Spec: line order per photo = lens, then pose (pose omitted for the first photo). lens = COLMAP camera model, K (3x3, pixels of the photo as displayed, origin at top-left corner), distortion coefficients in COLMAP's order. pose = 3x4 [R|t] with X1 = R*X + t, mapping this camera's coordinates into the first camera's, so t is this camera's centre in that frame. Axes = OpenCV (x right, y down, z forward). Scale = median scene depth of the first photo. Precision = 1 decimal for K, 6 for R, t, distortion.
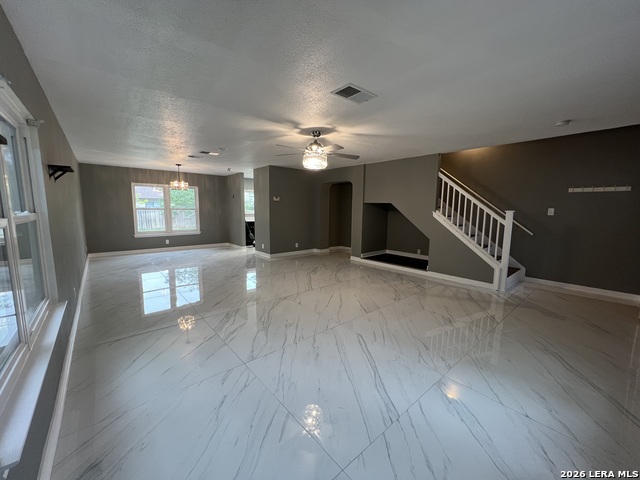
lens RADIAL K [[255.5, 0, 317.2], [0, 255.5, 239.0], [0, 0, 1]] dist [-0.003213, 0.000181]
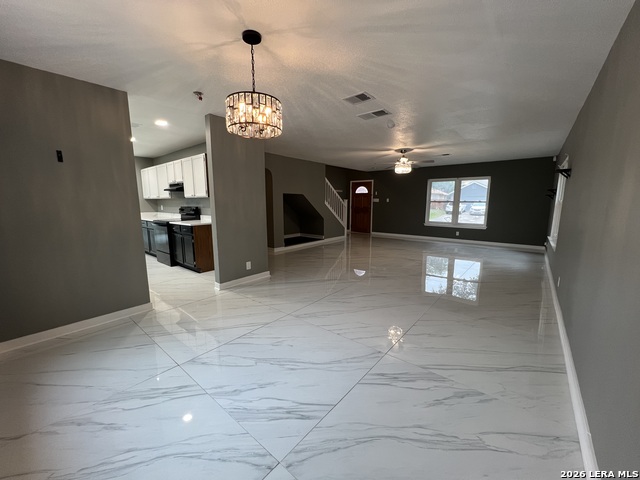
lens RADIAL K [[255.5, 0, 317.2], [0, 255.5, 239.8], [0, 0, 1]] dist [-0.003213, 0.000181]
pose [[-0.166141, -0.153993, 0.974004, -1.077599], [0.124551, 0.976544, 0.175640, -0.148735], [-0.978205, 0.150494, -0.143064, 1.270221]]
